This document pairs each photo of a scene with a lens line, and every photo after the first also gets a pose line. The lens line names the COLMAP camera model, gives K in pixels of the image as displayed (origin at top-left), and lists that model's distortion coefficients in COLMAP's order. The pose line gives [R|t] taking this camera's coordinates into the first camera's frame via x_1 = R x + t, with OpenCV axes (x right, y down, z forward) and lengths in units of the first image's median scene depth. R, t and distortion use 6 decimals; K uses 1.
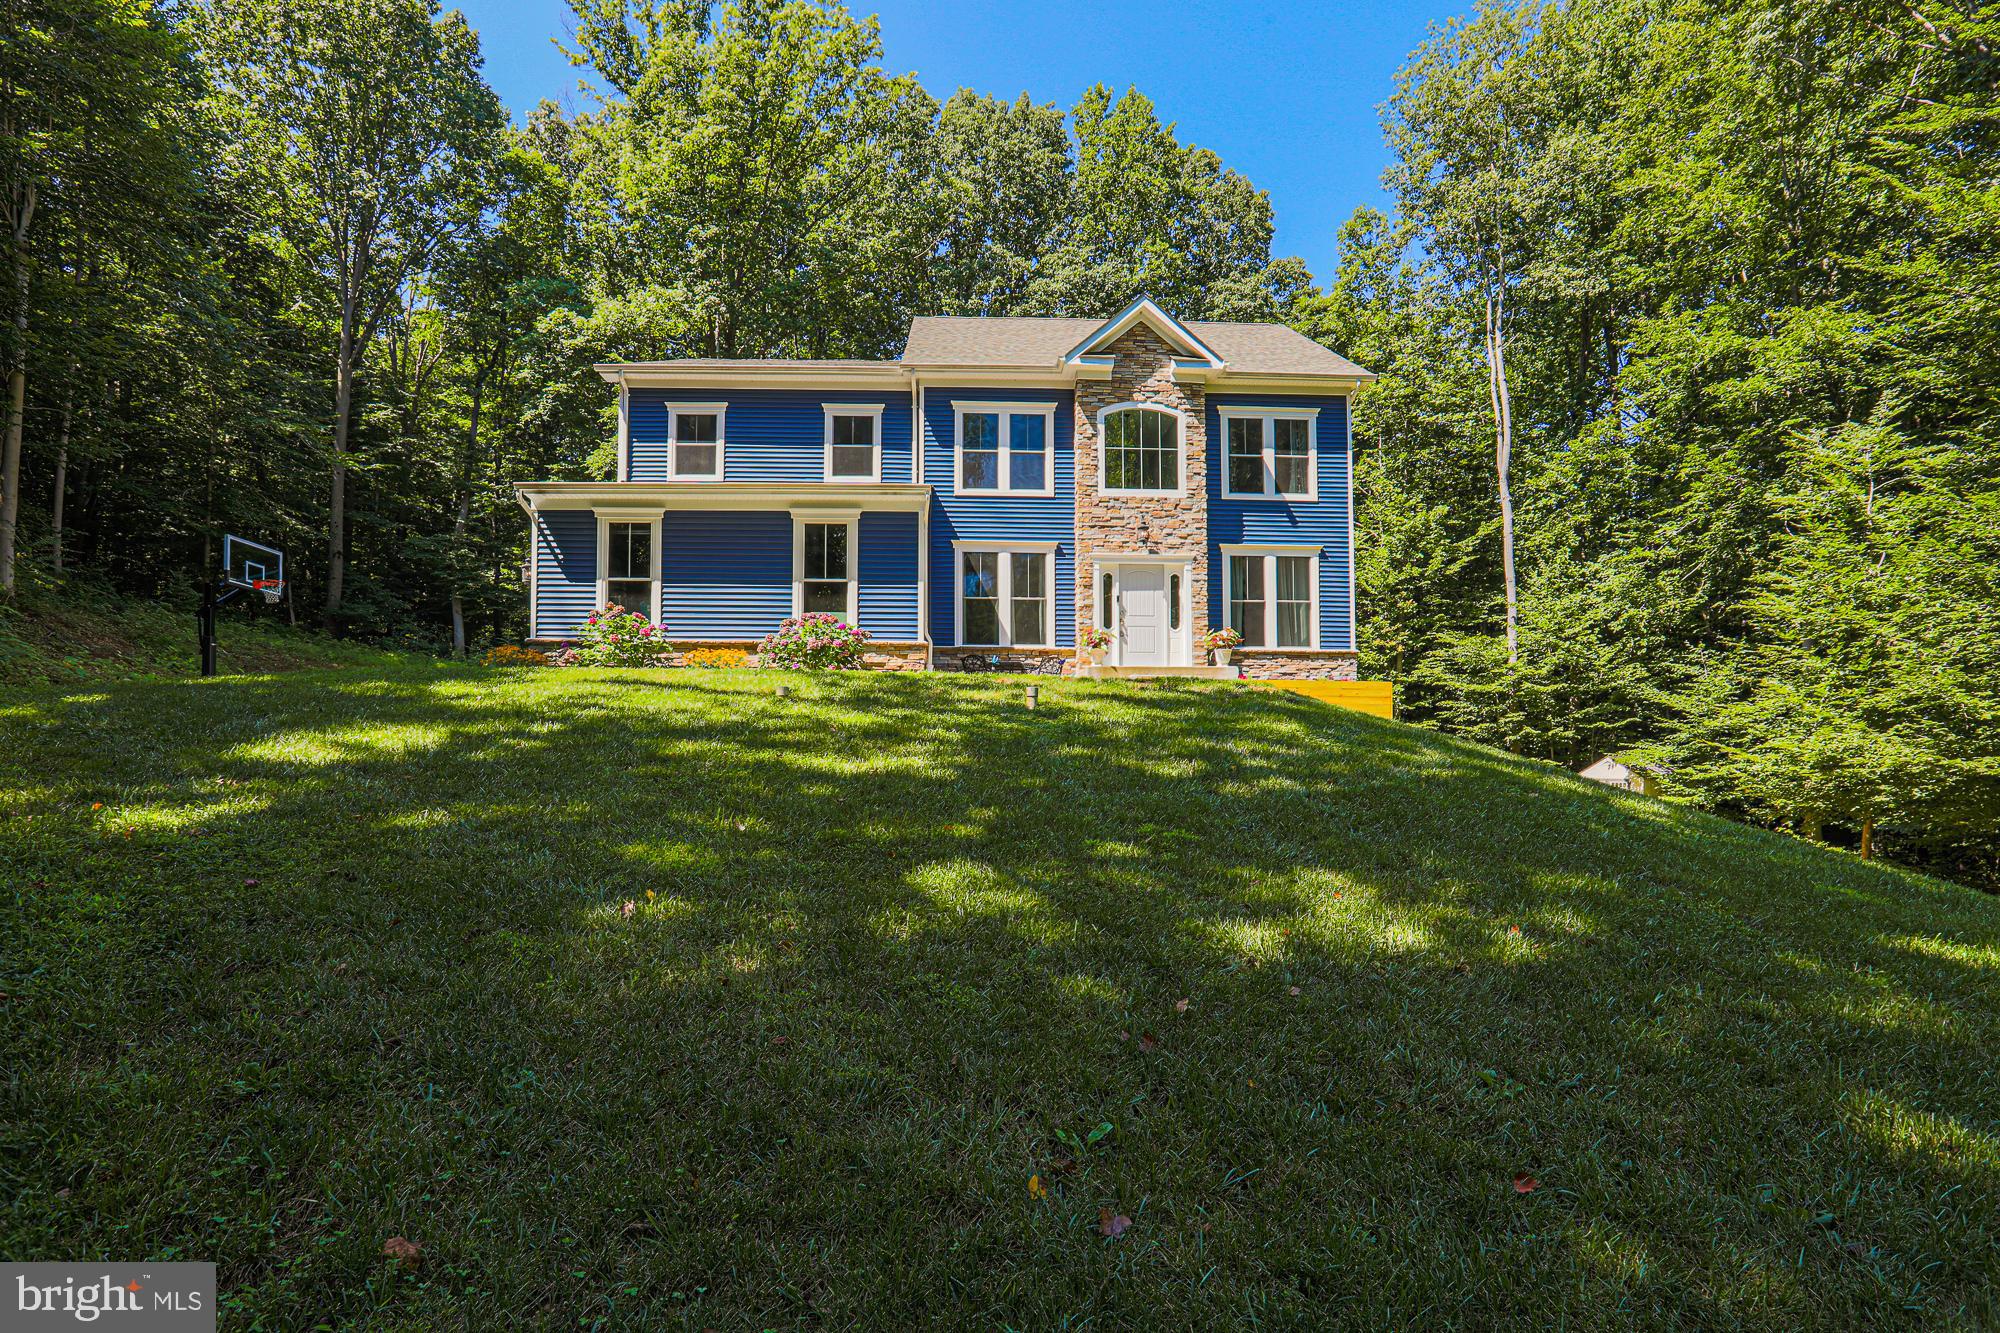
lens RADIAL K [[877.4, 0, 959.6], [0, 877.4, 705.1], [0, 0, 1]] dist [-0.021647, 0.000538]
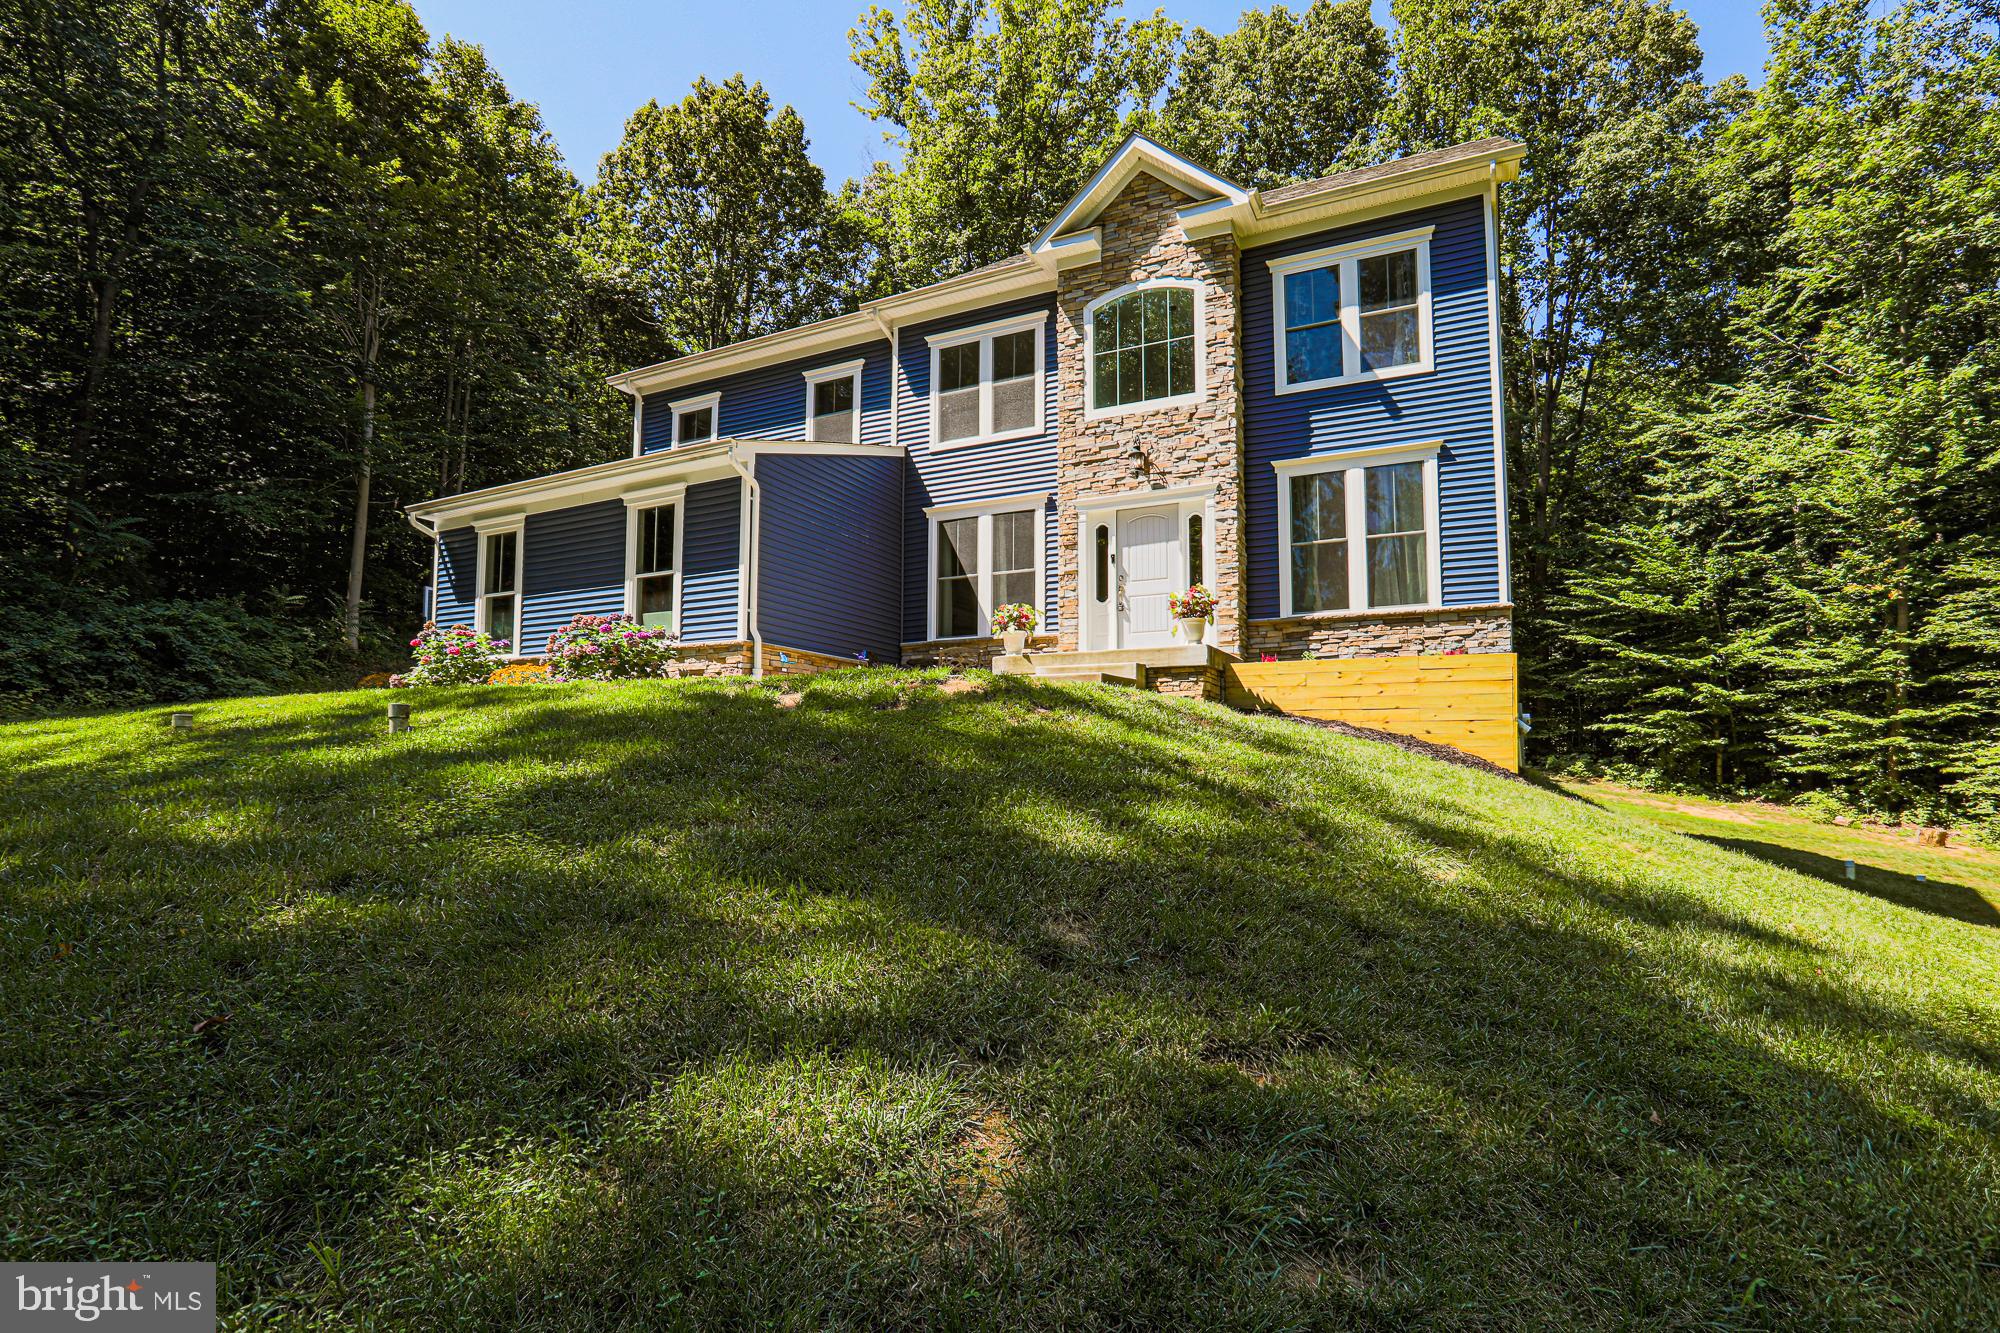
lens RADIAL K [[890.0, 0, 1000.6], [0, 890.0, 683.1], [0, 0, 1]] dist [-0.027944, 0.000232]
pose [[0.903472, -0.047157, -0.426046, 0.394416], [0.035045, 0.998729, -0.036229, 0.001977], [0.427212, 0.017801, 0.903976, 0.305788]]
